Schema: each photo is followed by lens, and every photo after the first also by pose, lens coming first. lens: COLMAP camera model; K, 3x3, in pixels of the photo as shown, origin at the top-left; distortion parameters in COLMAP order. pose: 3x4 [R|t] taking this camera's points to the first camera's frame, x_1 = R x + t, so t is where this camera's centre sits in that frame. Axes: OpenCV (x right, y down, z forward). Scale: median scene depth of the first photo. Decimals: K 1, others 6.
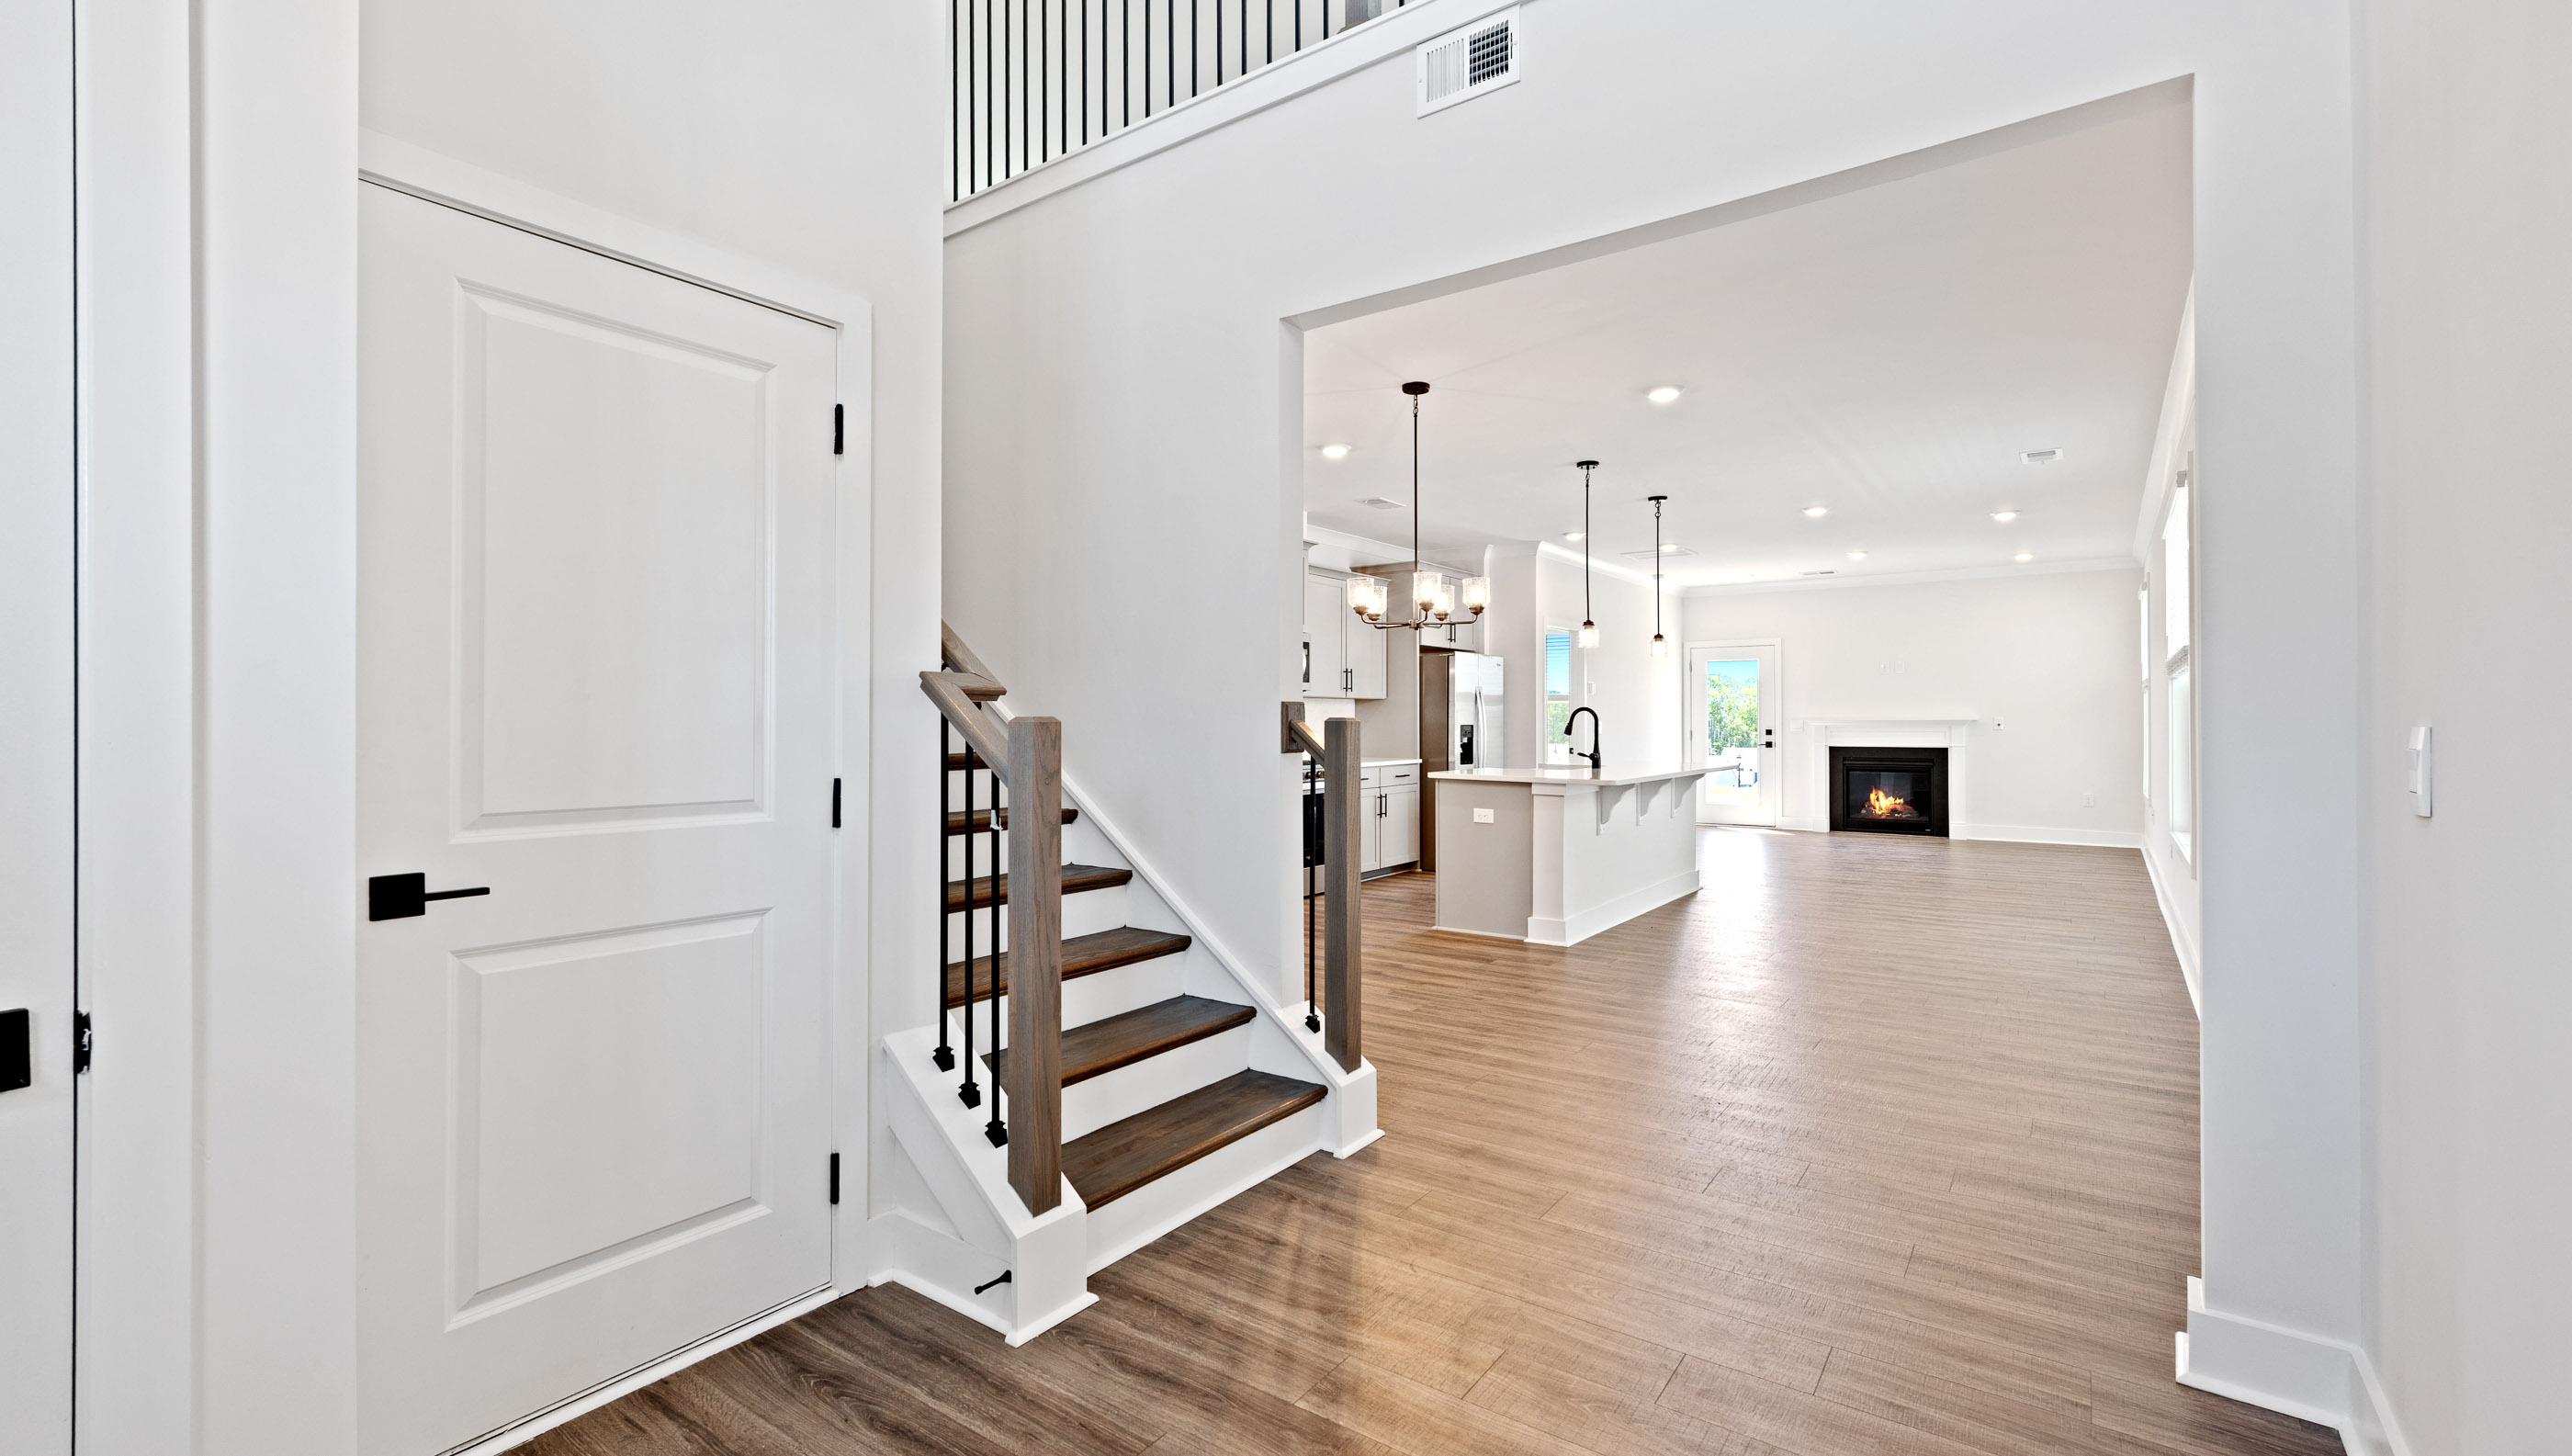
lens RADIAL K [[1095.4, 0, 1261.9], [0, 1095.4, 730.3], [0, 0, 1]] dist [-0.008458, -0.000147]
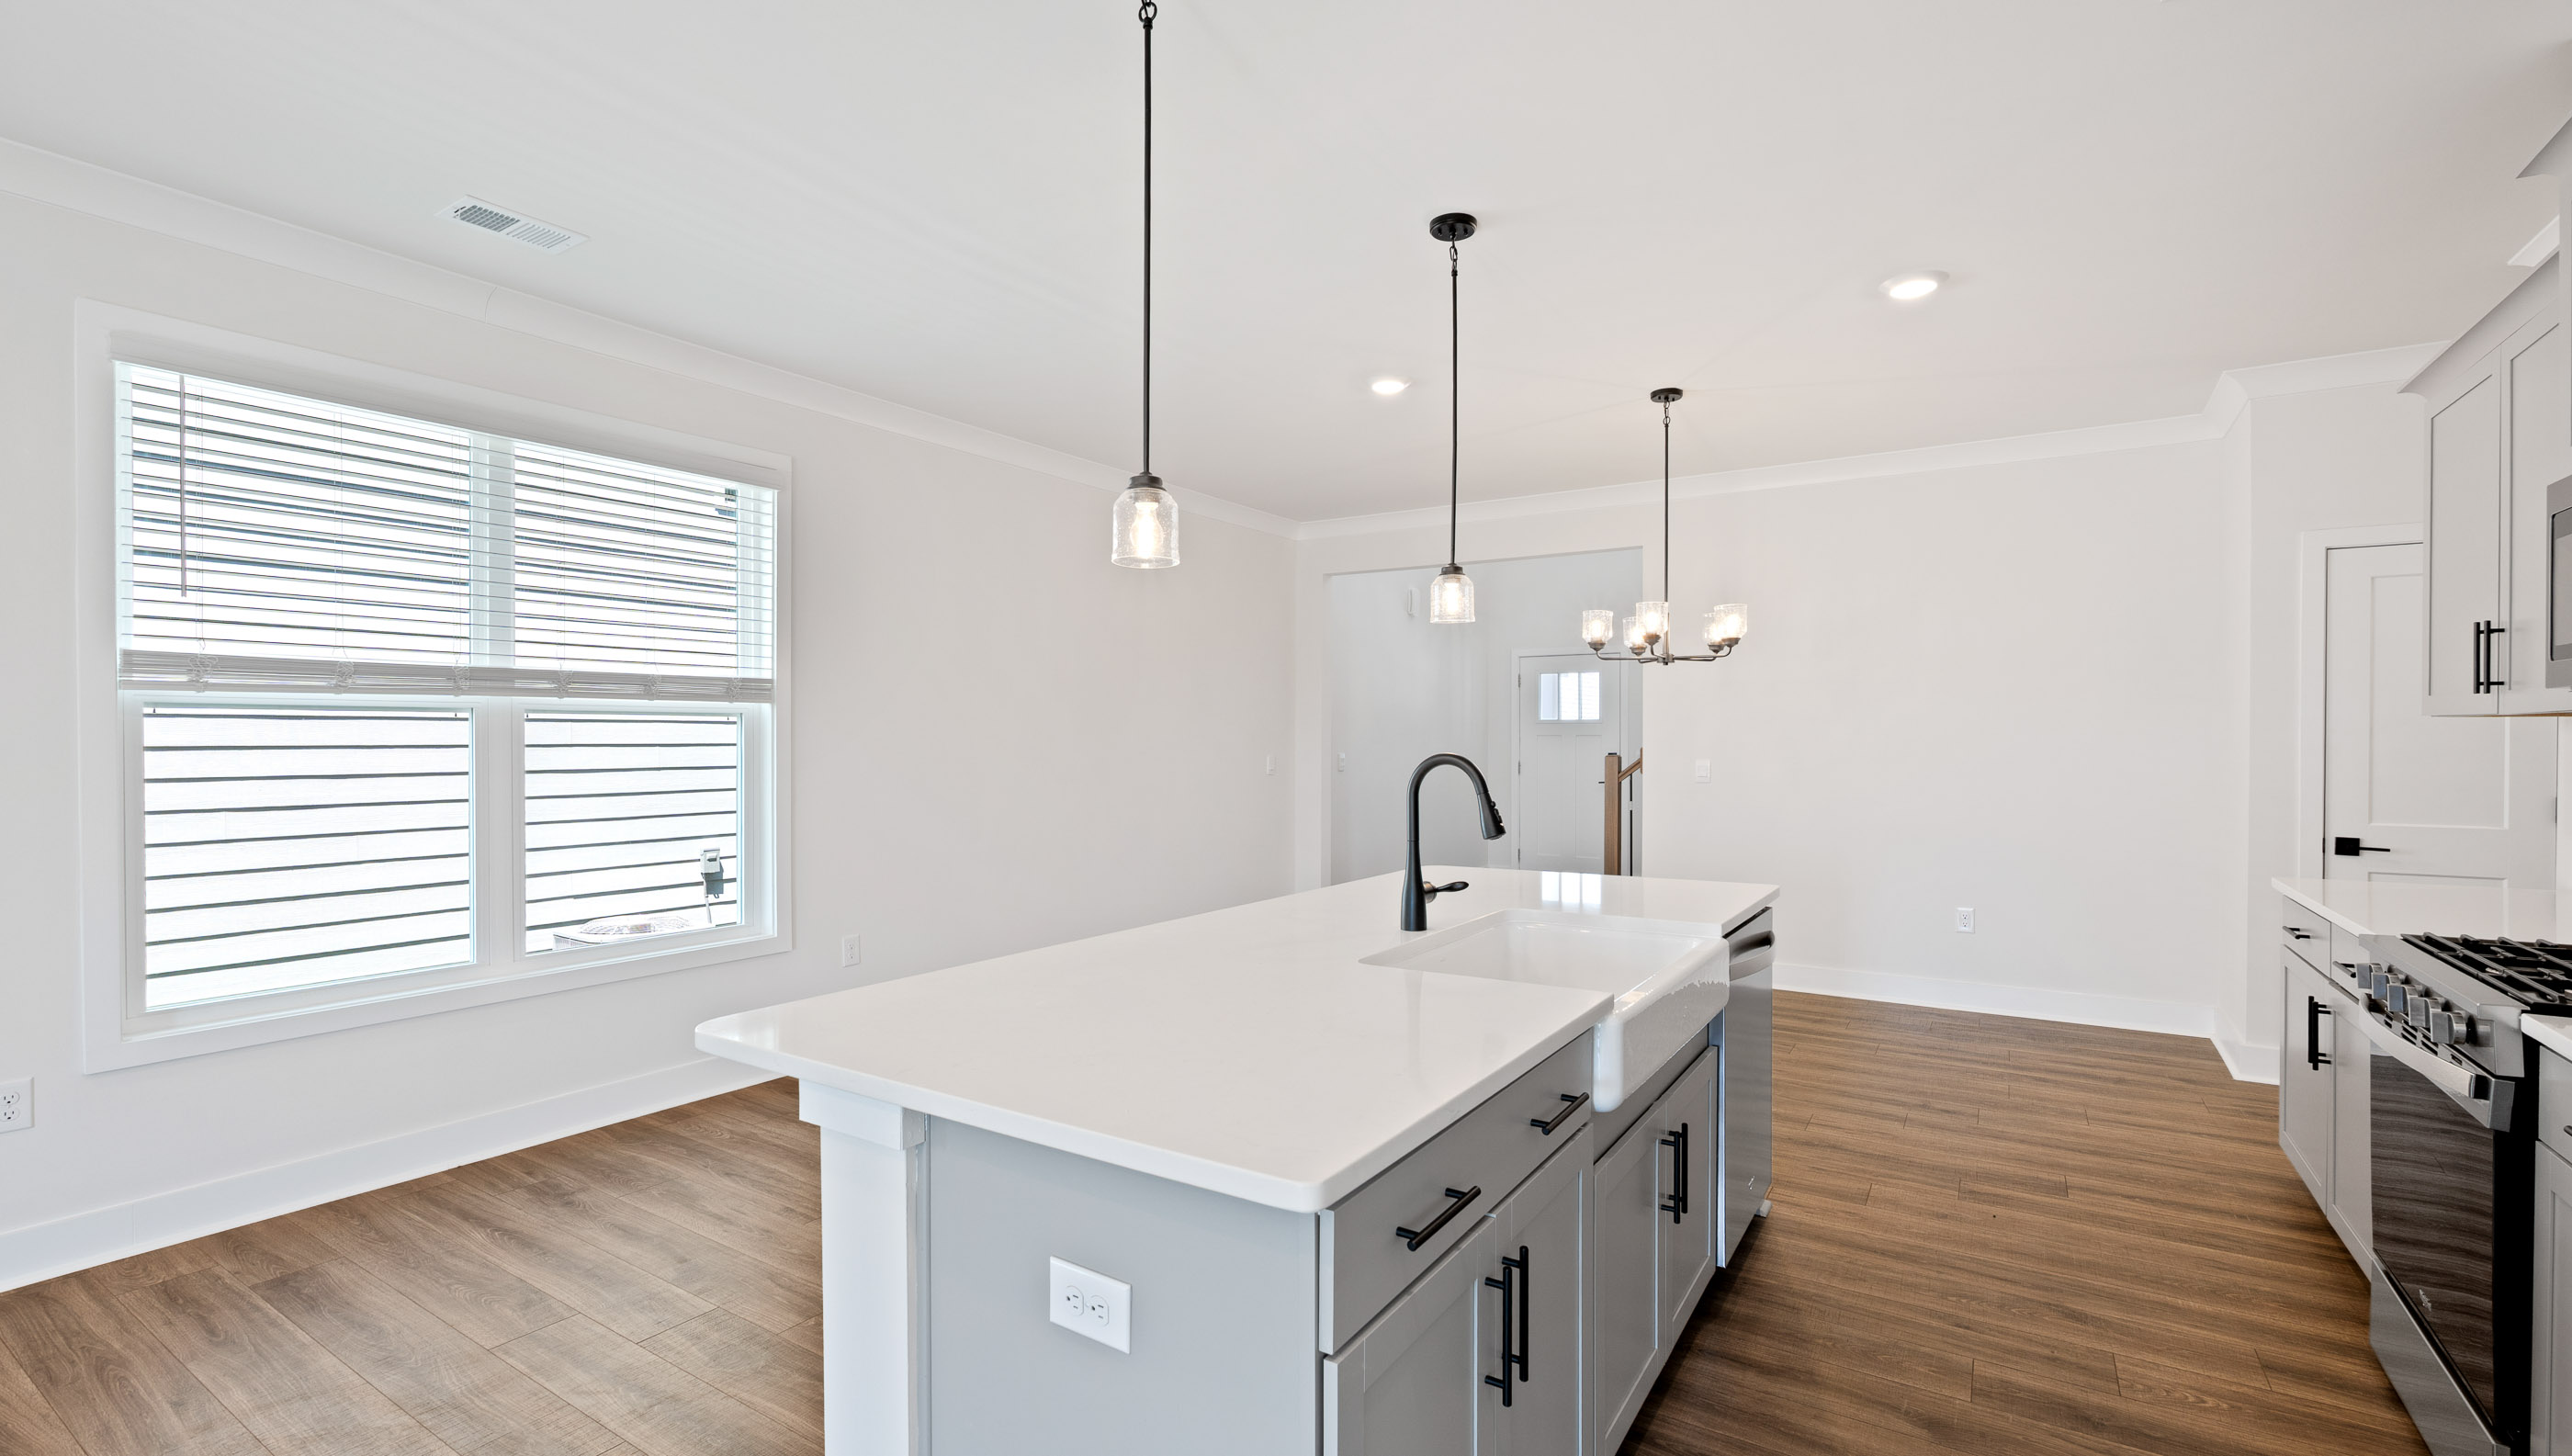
lens RADIAL K [[1095.4, 0, 1261.9], [0, 1095.4, 730.3], [0, 0, 1]] dist [-0.008458, -0.000147]
pose [[-0.998141, 0.000961, -0.060946, 0.287935], [0.000895, 0.999999, 0.001110, -0.021289], [0.060947, 0.001053, -0.998140, 1.030569]]
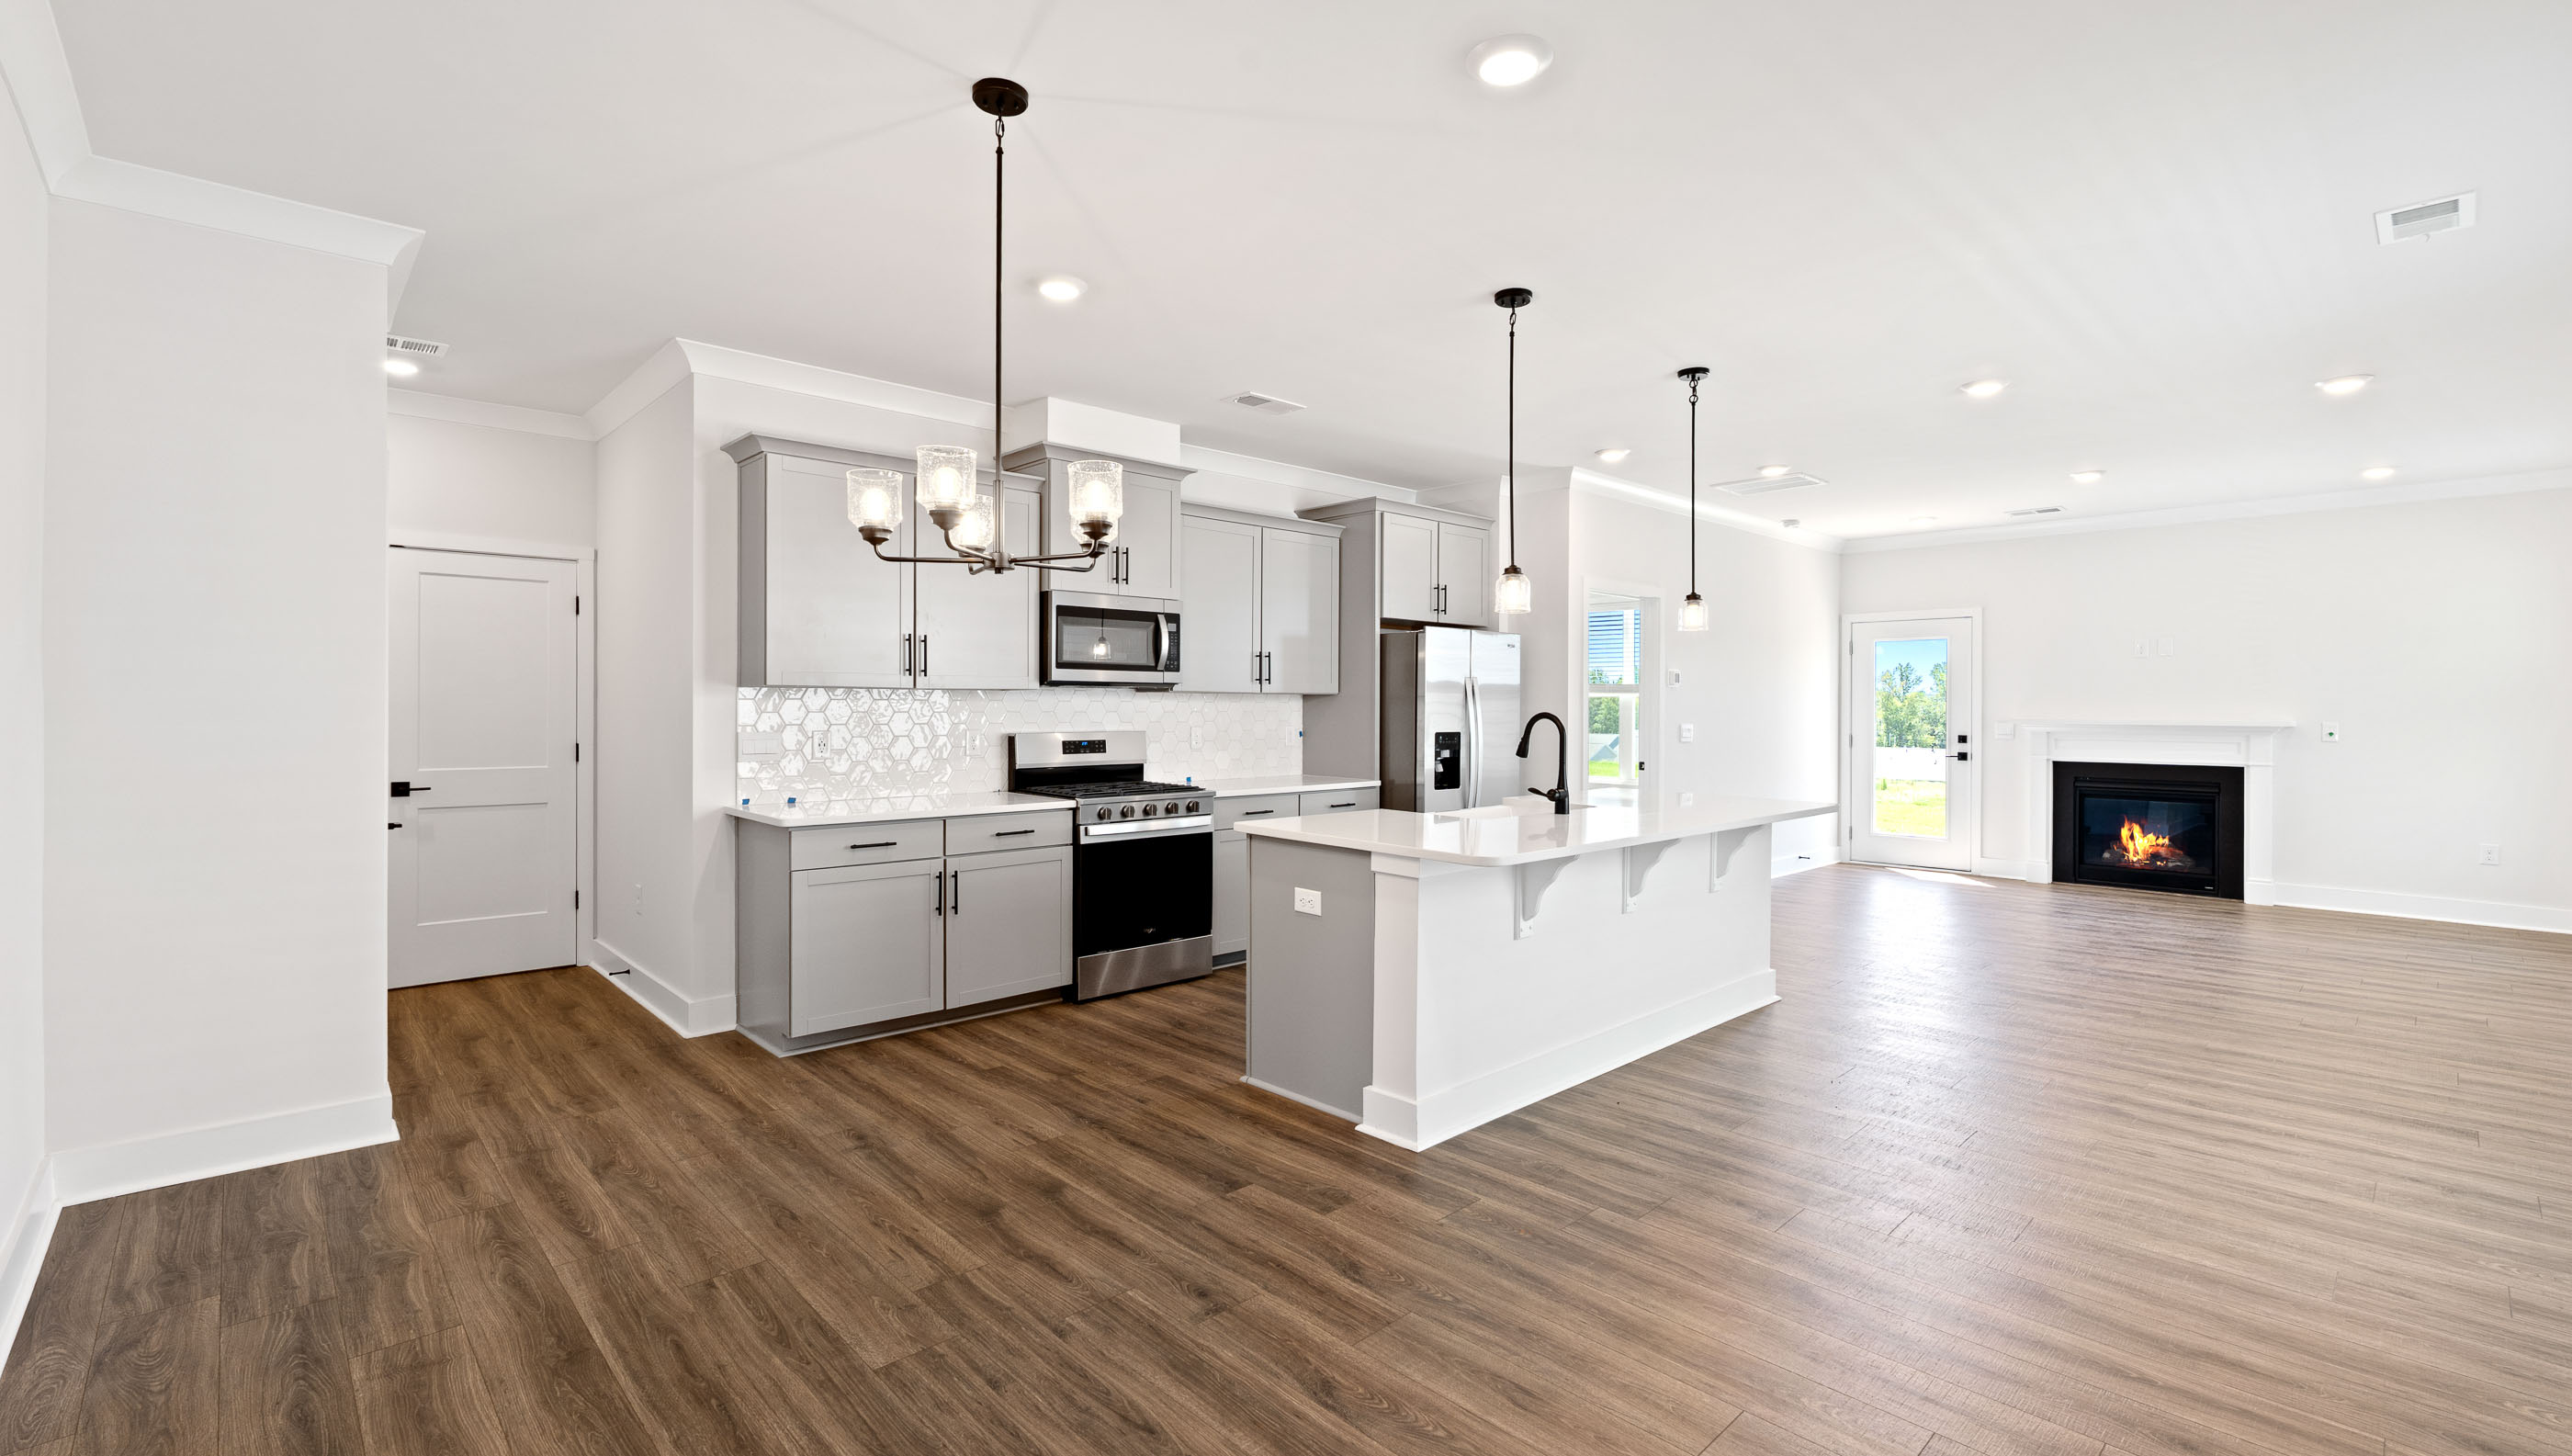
lens RADIAL K [[1105.4, 0, 1276.4], [0, 1105.4, 723.6], [0, 0, 1]] dist [-0.004263, -0.000626]
pose [[0.984970, 0.006763, -0.172593, 0.195759], [-0.005791, 0.999964, 0.006133, -0.013776], [0.172628, -0.005042, 0.984974, 0.283558]]
